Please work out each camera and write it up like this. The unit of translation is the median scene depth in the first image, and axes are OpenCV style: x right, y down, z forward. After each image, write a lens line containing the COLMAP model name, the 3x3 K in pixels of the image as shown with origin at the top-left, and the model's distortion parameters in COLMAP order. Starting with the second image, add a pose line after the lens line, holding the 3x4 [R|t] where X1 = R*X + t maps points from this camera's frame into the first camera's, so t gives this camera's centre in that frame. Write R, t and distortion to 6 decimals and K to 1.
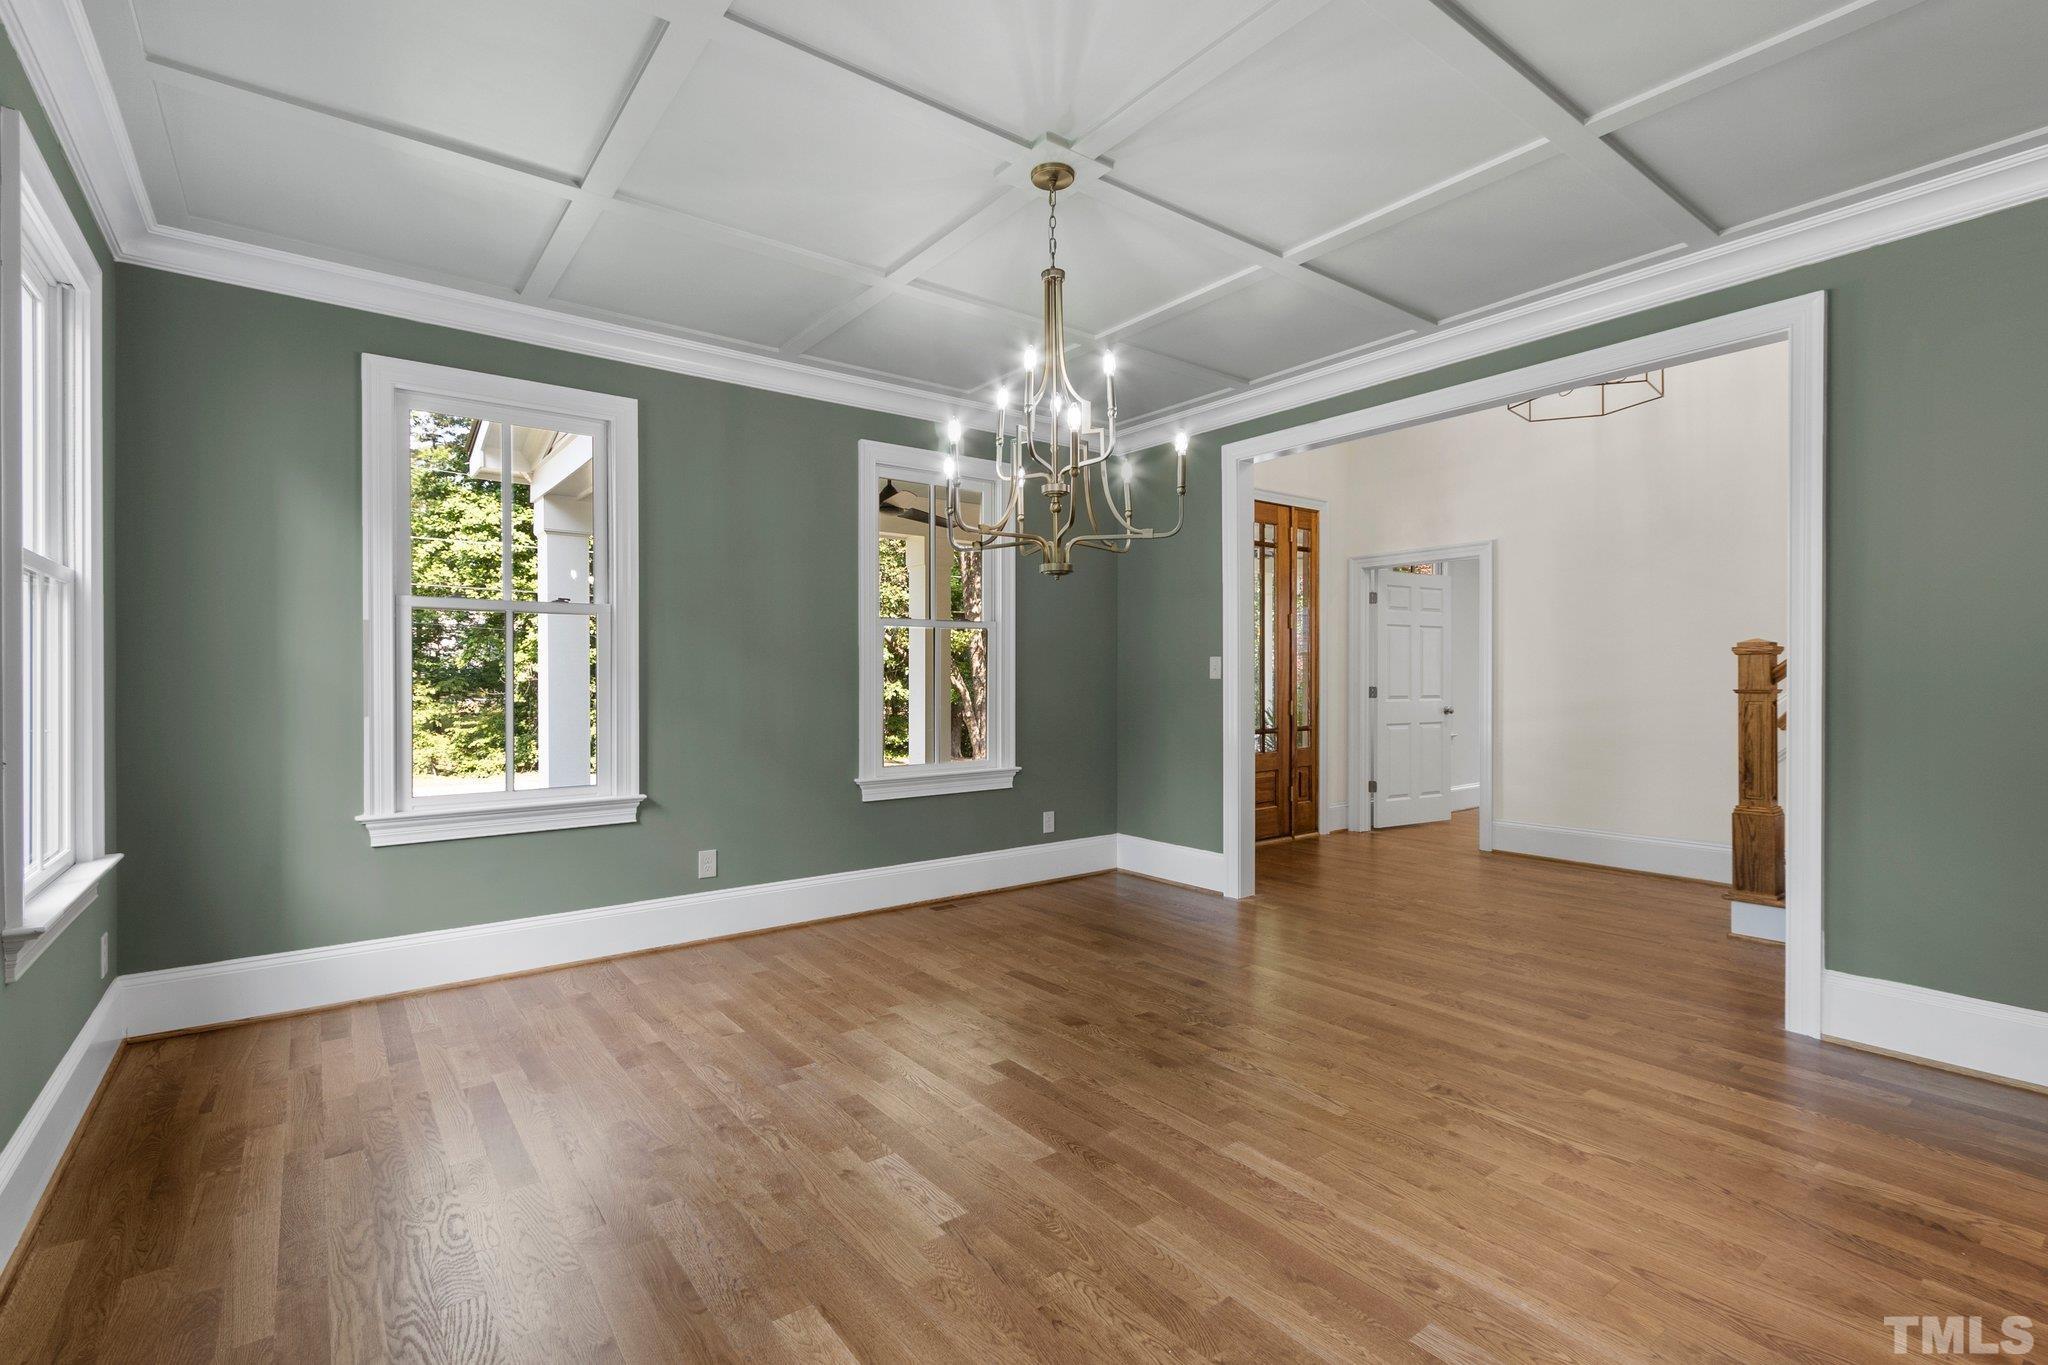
lens RADIAL K [[941.2, 0, 1019.2], [0, 941.2, 678.6], [0, 0, 1]] dist [0.008915, -0.001237]
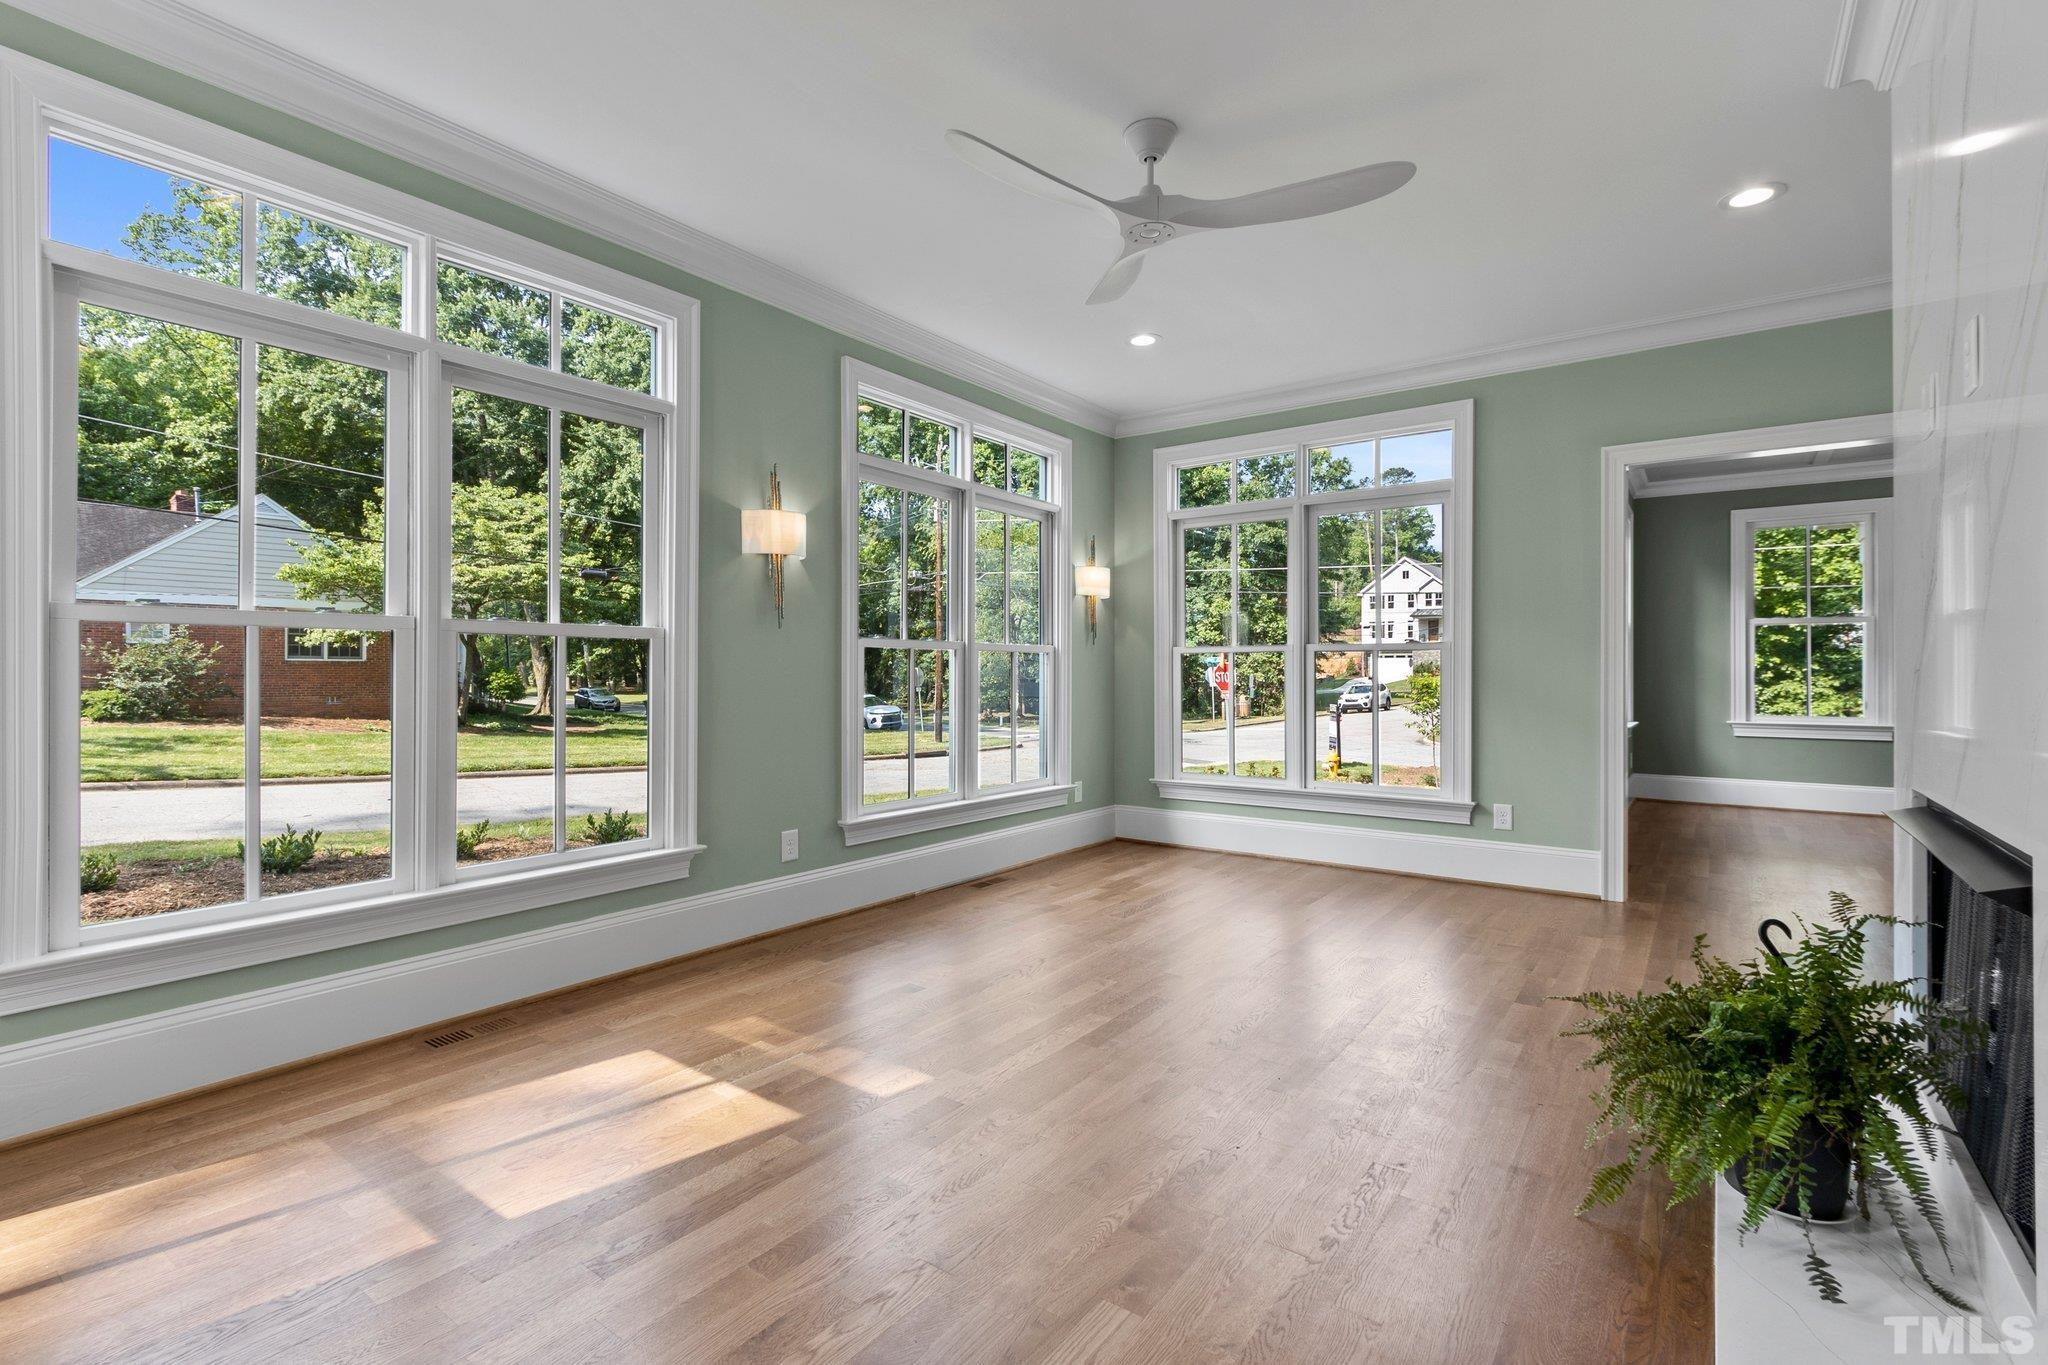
lens RADIAL K [[941.2, 0, 1017.9], [0, 941.2, 673.3], [0, 0, 1]] dist [0.008915, -0.001237]
pose [[0.287396, 0.000266, -0.957812, 0.900714], [-0.000867, 1.000000, 0.000018, 0.033859], [0.957811, 0.000825, 0.287396, -1.174055]]
